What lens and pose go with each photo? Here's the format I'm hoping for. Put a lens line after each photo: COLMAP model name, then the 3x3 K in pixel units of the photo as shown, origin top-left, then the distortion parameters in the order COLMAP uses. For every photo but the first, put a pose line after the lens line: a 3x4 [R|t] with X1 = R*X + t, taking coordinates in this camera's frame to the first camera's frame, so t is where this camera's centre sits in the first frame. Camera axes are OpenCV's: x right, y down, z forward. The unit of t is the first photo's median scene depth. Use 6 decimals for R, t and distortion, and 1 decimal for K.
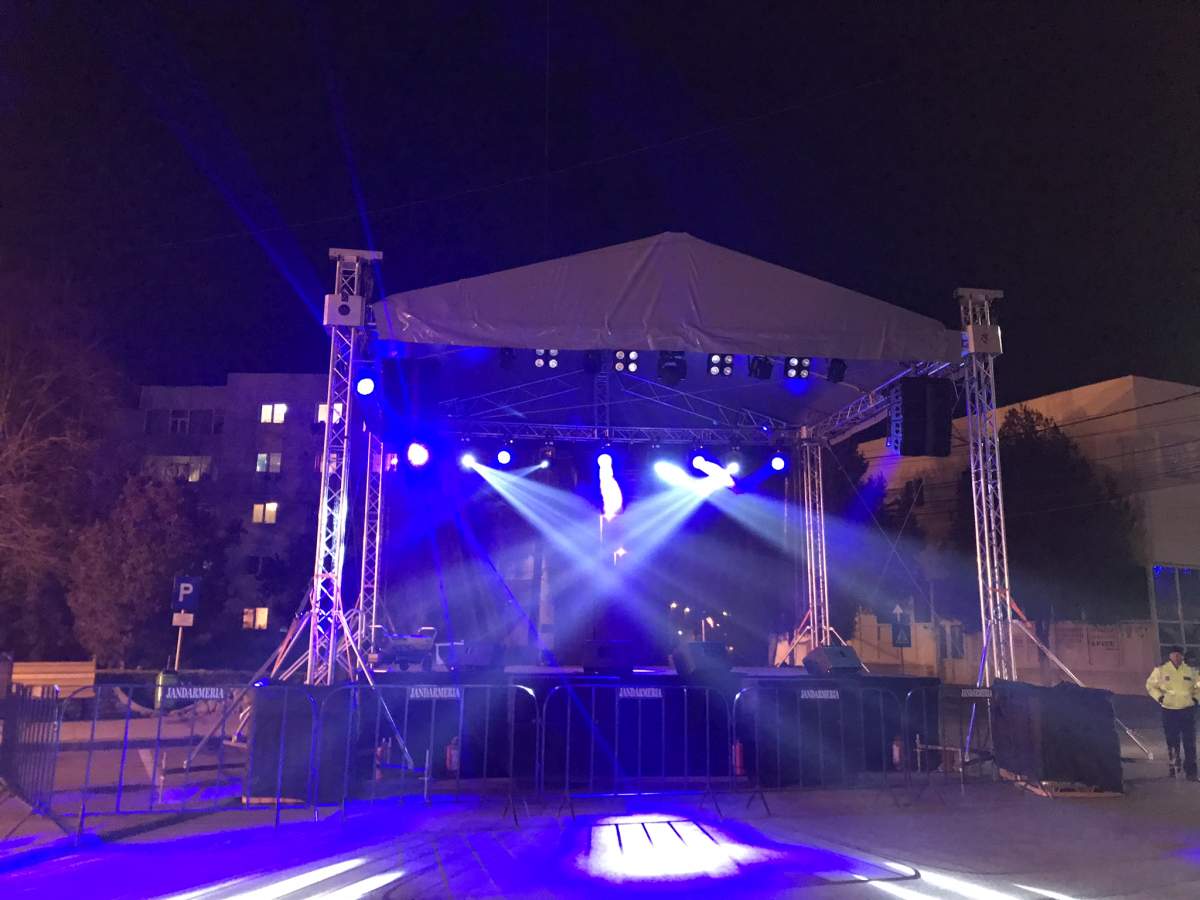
lens RADIAL K [[976.4, 0, 599.1], [0, 976.4, 456.9], [0, 0, 1]] dist [0.030633, 0.012221]
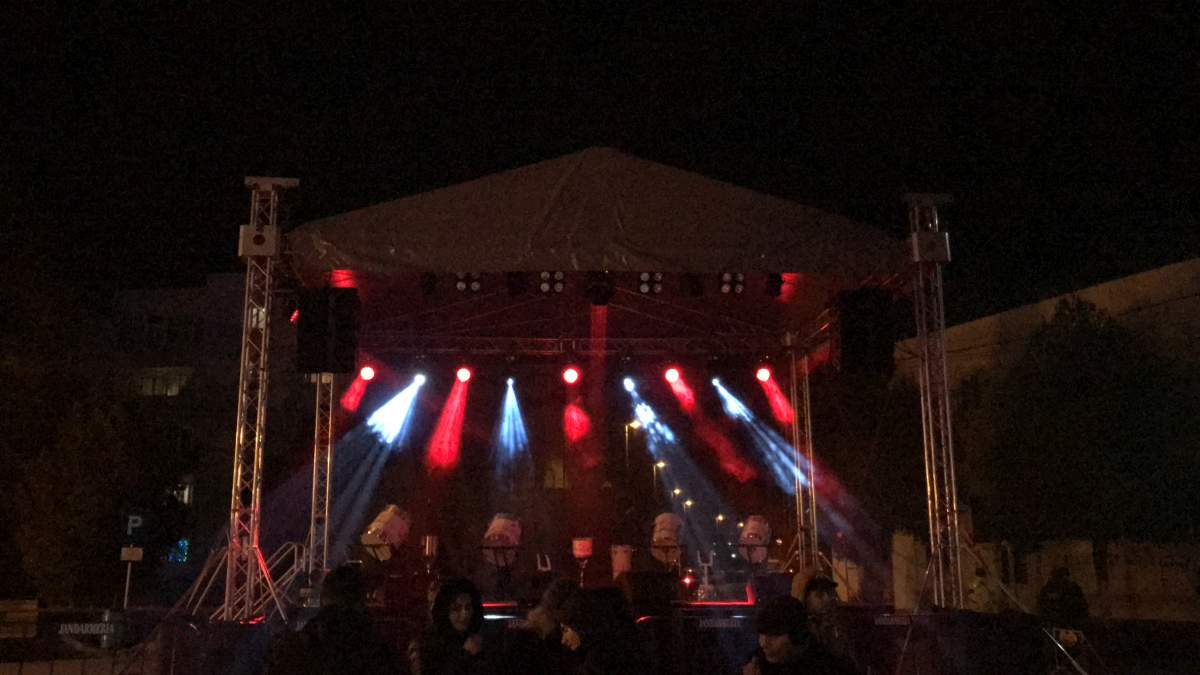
lens RADIAL K [[1143.0, 0, 594.2], [0, 1143.0, 336.2], [0, 0, 1]] dist [0.045074, 0.000000]
pose [[0.998290, -0.024792, -0.052942, 0.128645], [0.024119, 0.999620, -0.013315, -0.027816], [0.053252, 0.012016, 0.998509, -0.129363]]
